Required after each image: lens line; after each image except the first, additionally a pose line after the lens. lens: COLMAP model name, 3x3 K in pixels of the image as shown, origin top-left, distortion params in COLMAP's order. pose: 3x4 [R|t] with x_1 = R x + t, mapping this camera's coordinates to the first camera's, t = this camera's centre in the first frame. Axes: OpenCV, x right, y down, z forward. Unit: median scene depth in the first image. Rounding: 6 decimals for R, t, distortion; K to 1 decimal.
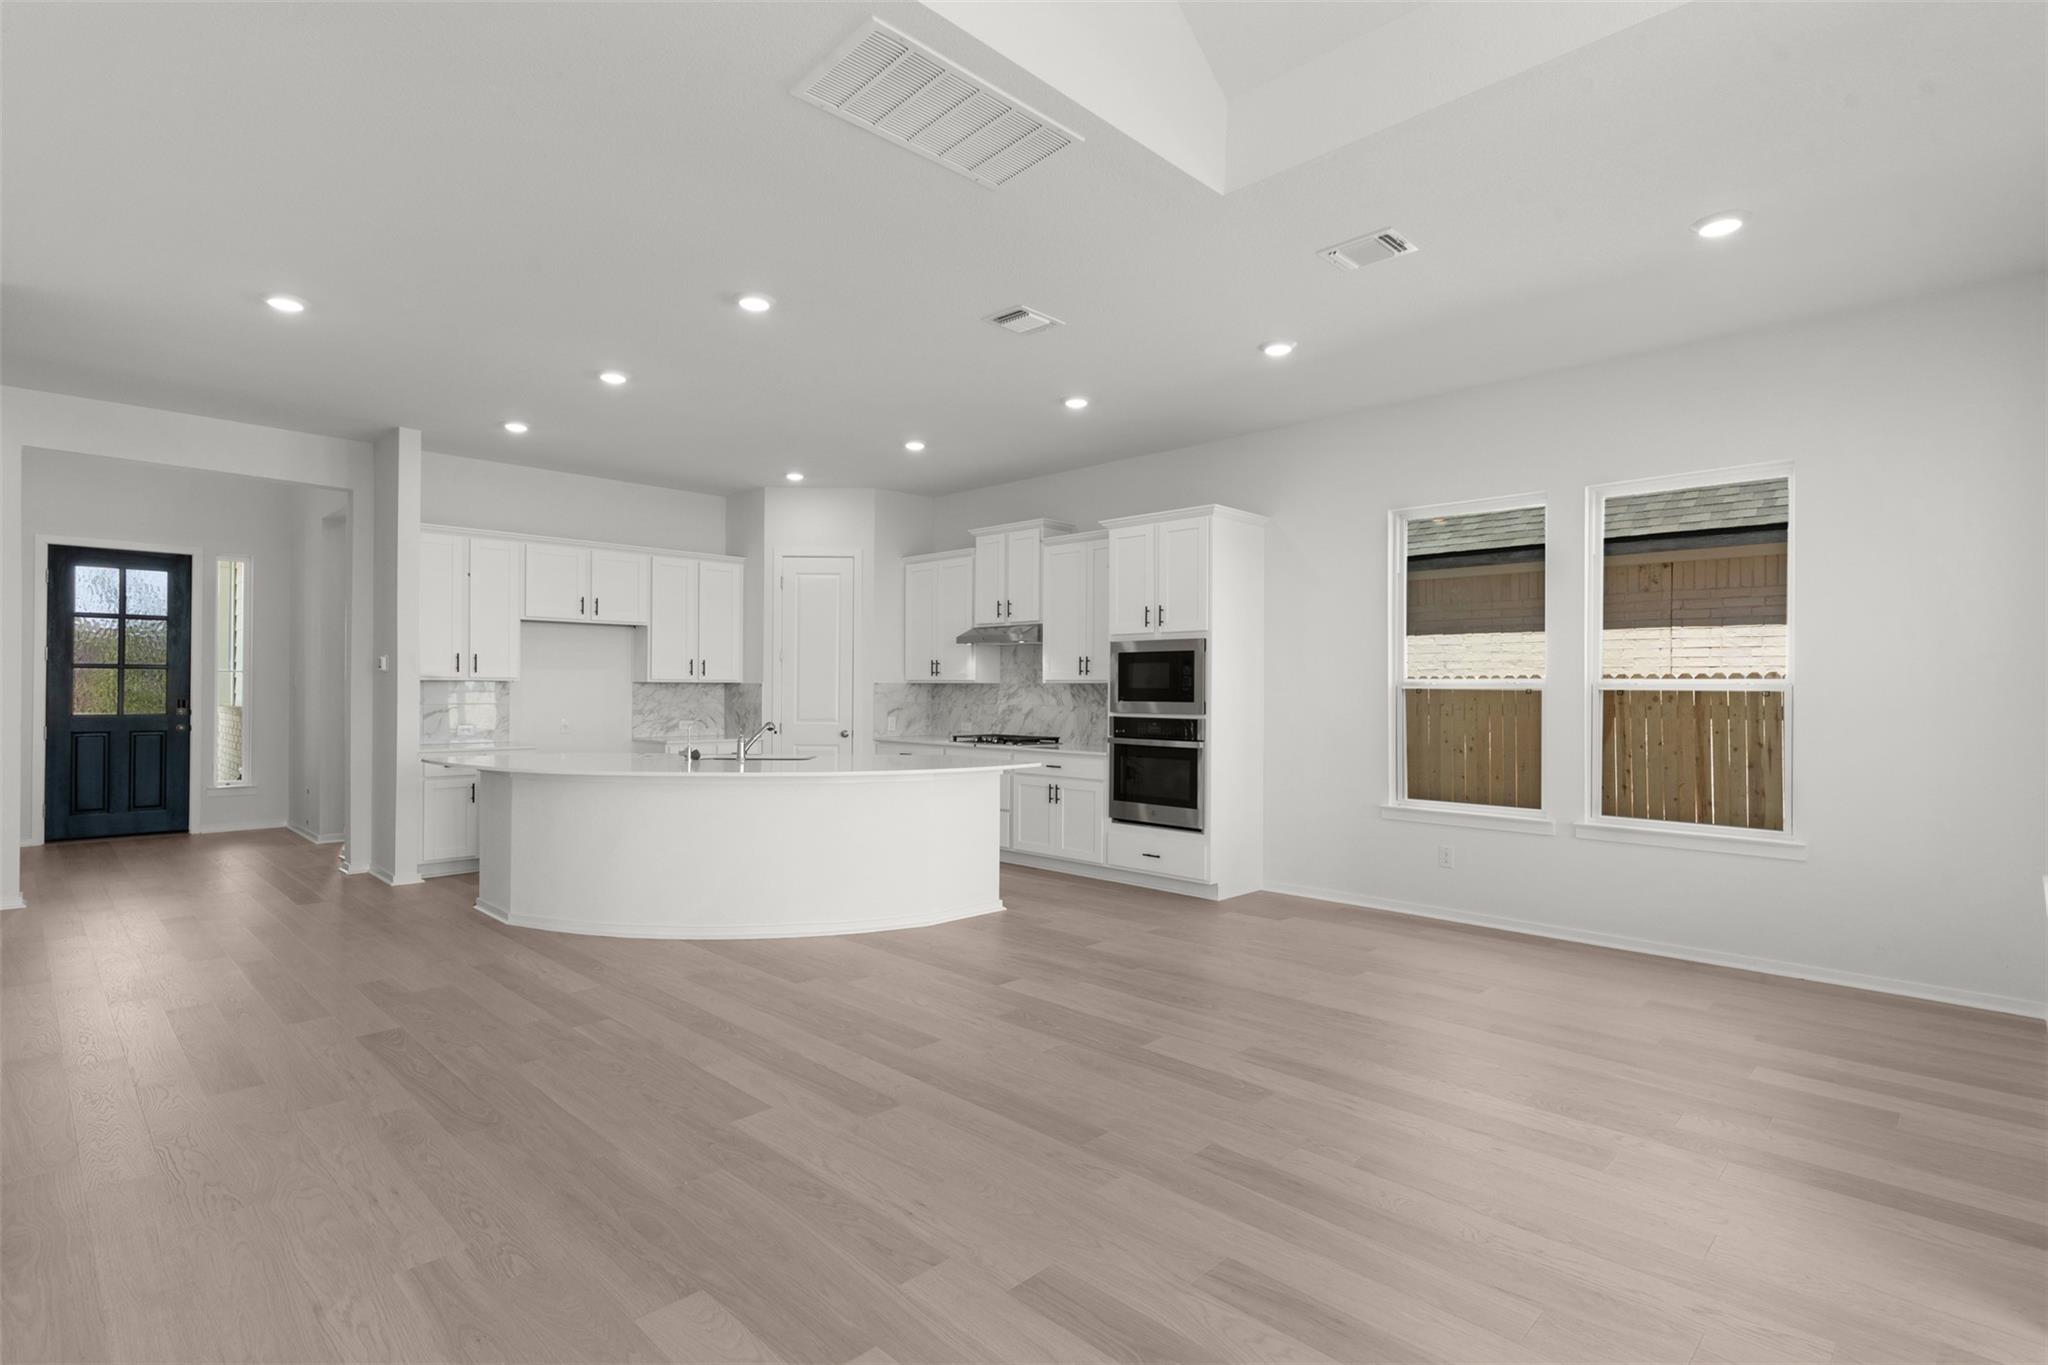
lens RADIAL K [[993.1, 0, 1014.0], [0, 993.1, 689.5], [0, 0, 1]] dist [0.003434, -0.002382]
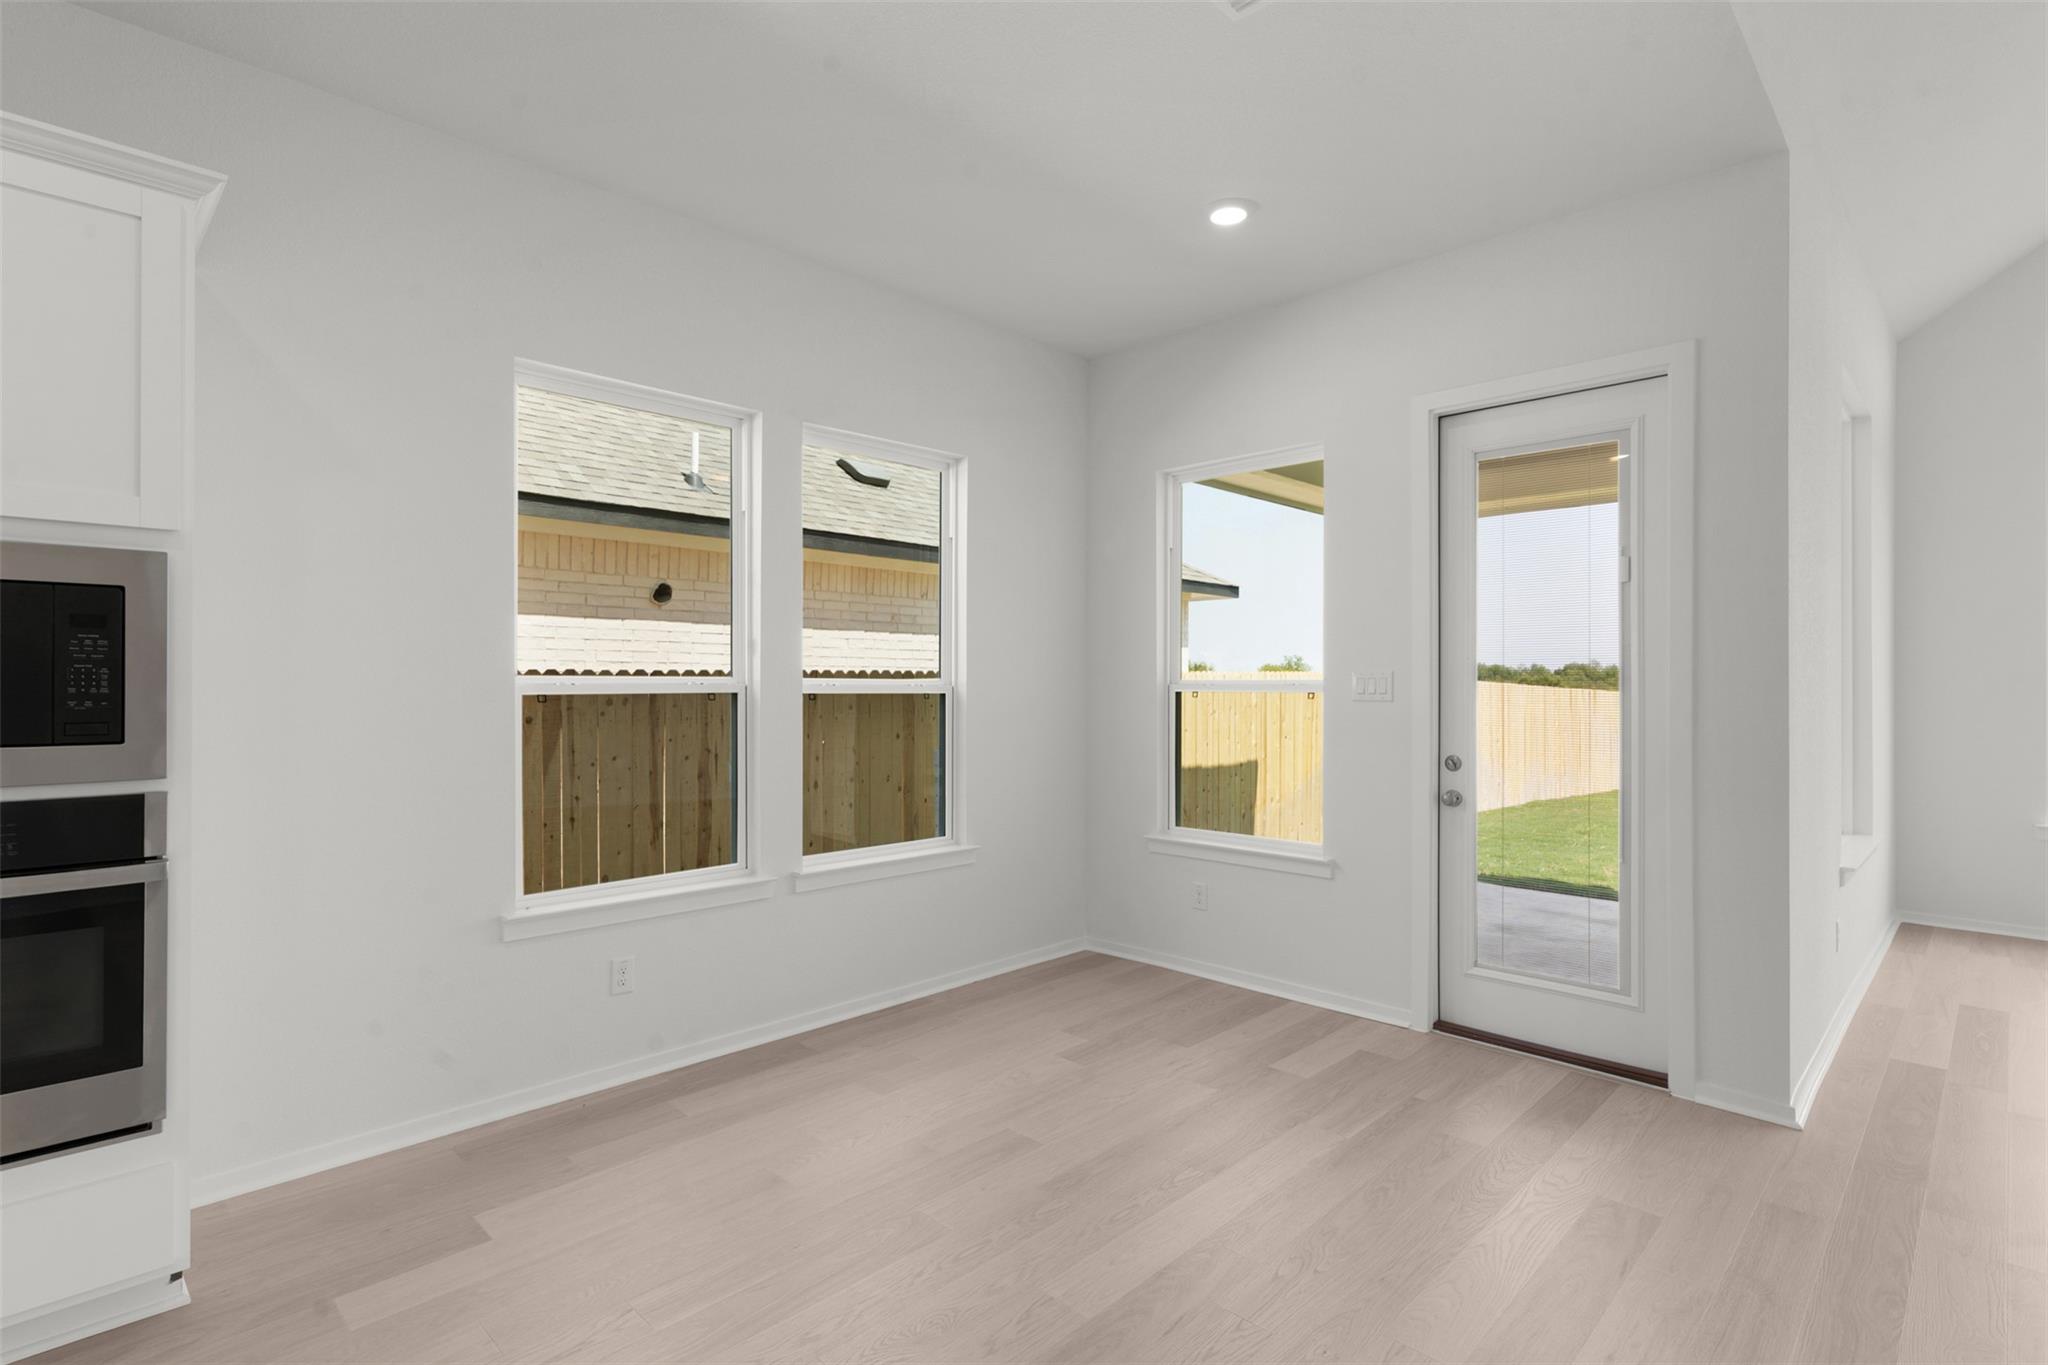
lens RADIAL K [[993.1, 0, 1020.9], [0, 993.1, 686.9], [0, 0, 1]] dist [0.003434, -0.002382]
pose [[0.001793, -0.006847, 0.999975, -0.117786], [0.003036, 0.999972, 0.006841, -0.005931], [-0.999994, 0.003024, 0.001814, 0.568606]]
